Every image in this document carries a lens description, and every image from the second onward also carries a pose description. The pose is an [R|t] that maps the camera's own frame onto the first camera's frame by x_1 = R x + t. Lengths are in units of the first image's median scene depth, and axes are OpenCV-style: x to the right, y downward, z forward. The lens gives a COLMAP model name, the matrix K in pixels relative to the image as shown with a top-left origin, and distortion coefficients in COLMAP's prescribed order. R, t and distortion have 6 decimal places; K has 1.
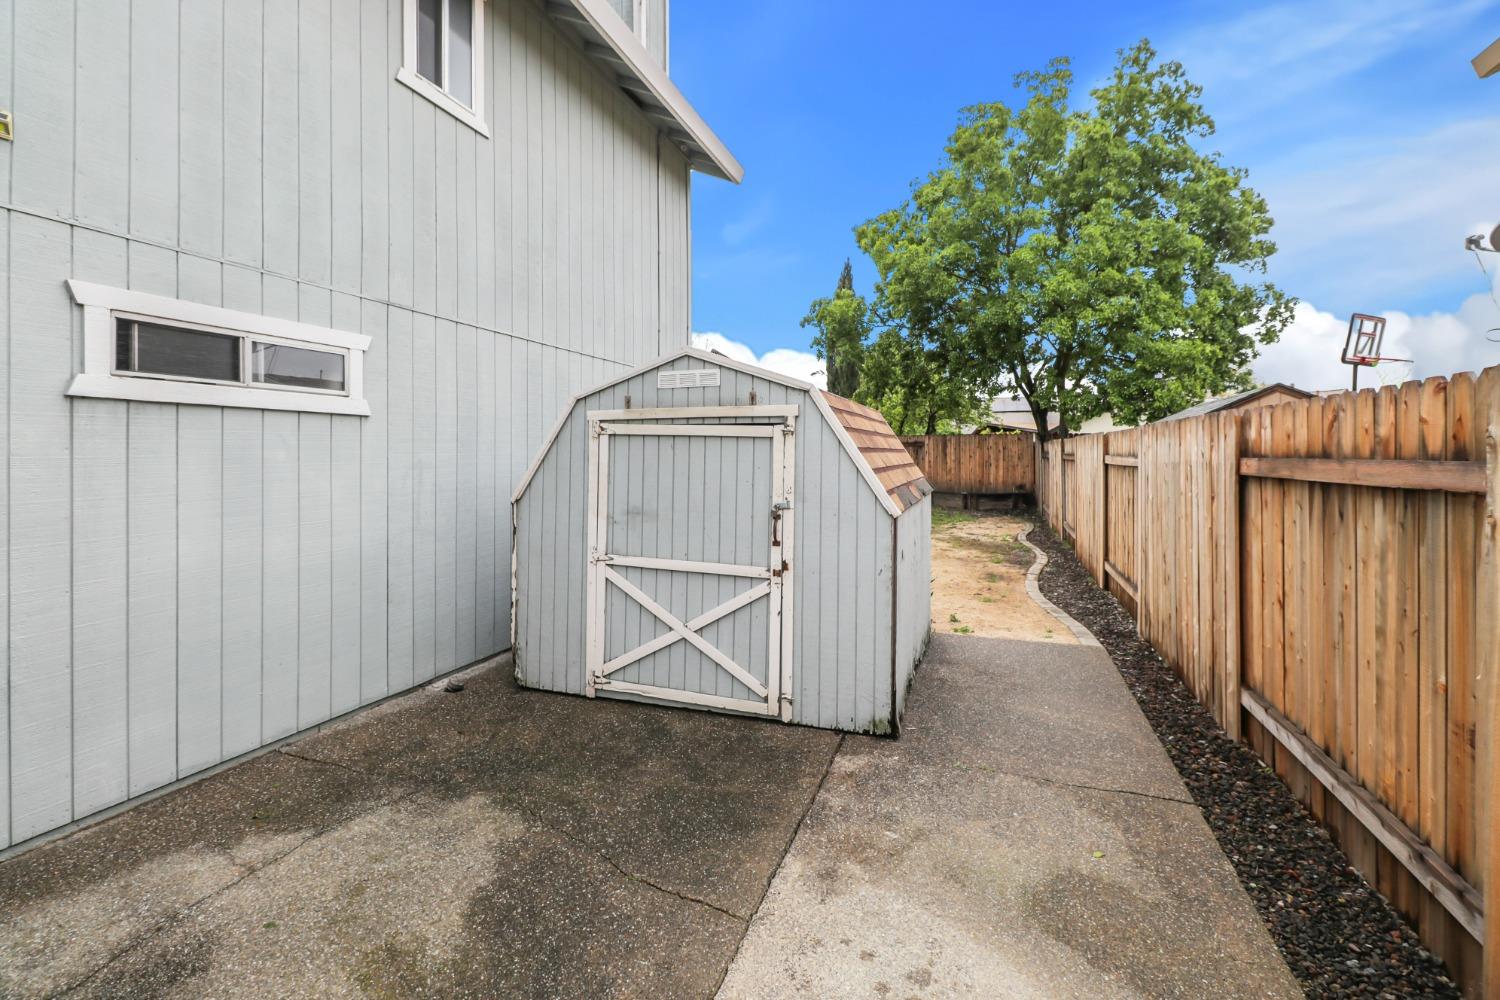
lens RADIAL K [[729.3, 0, 711.7], [0, 729.3, 457.7], [0, 0, 1]] dist [-0.001805, -0.002396]
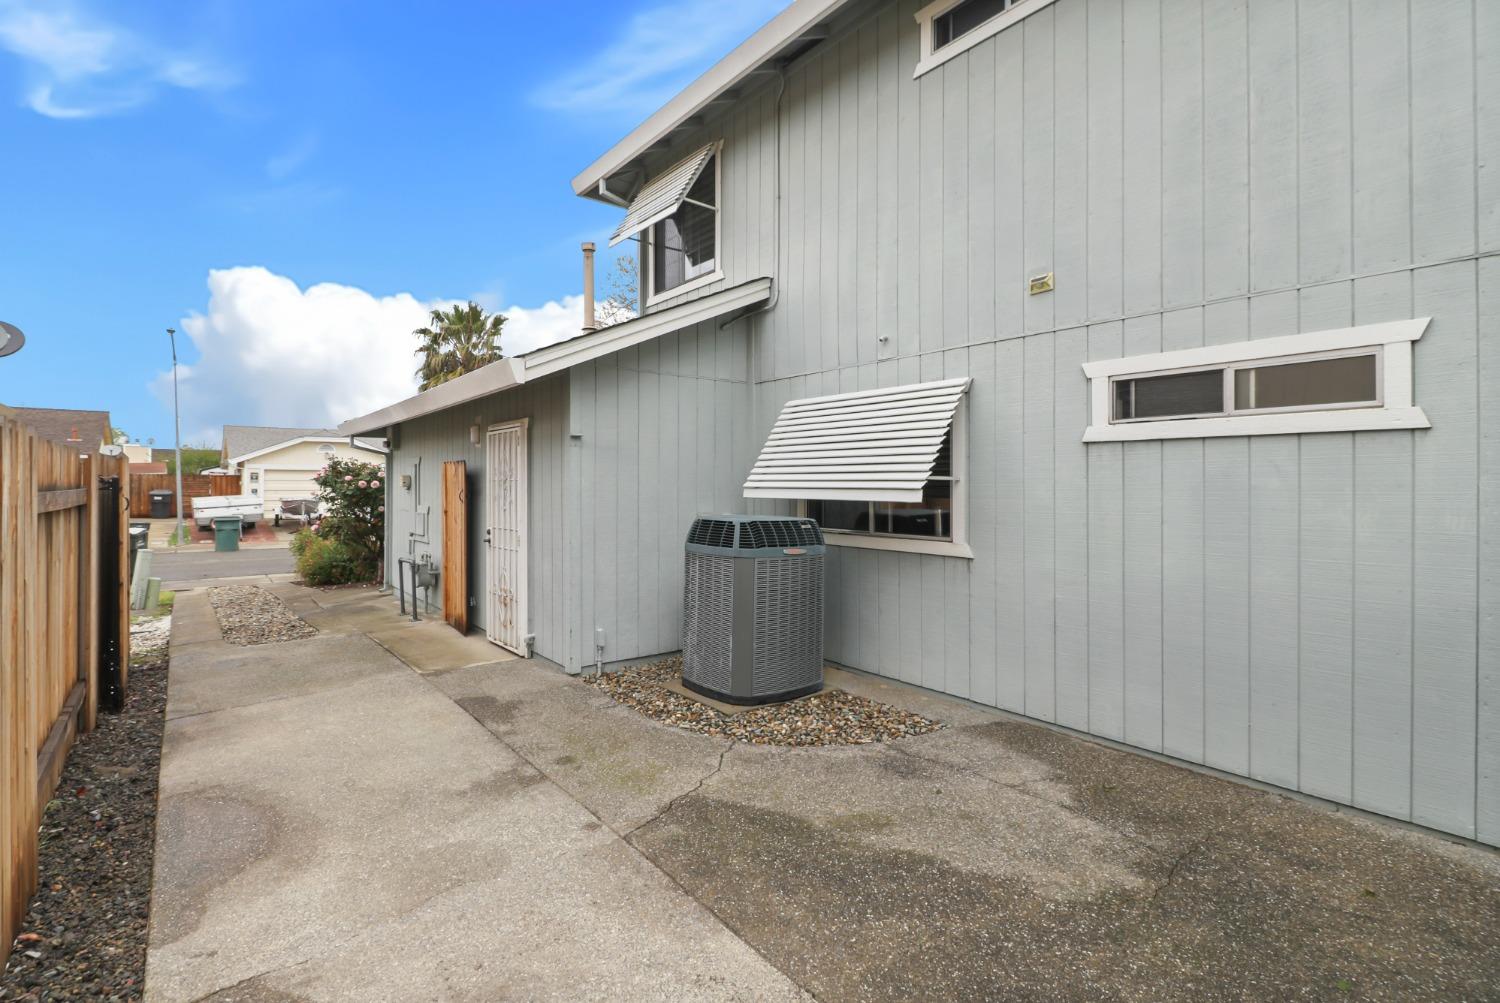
lens RADIAL K [[729.3, 0, 747.7], [0, 729.3, 485.5], [0, 0, 1]] dist [-0.001805, -0.002396]
pose [[-0.529330, 0.004543, -0.848404, 0.663648], [-0.001365, 0.999980, 0.006206, -0.005448], [0.848415, 0.004444, -0.529313, 1.087573]]
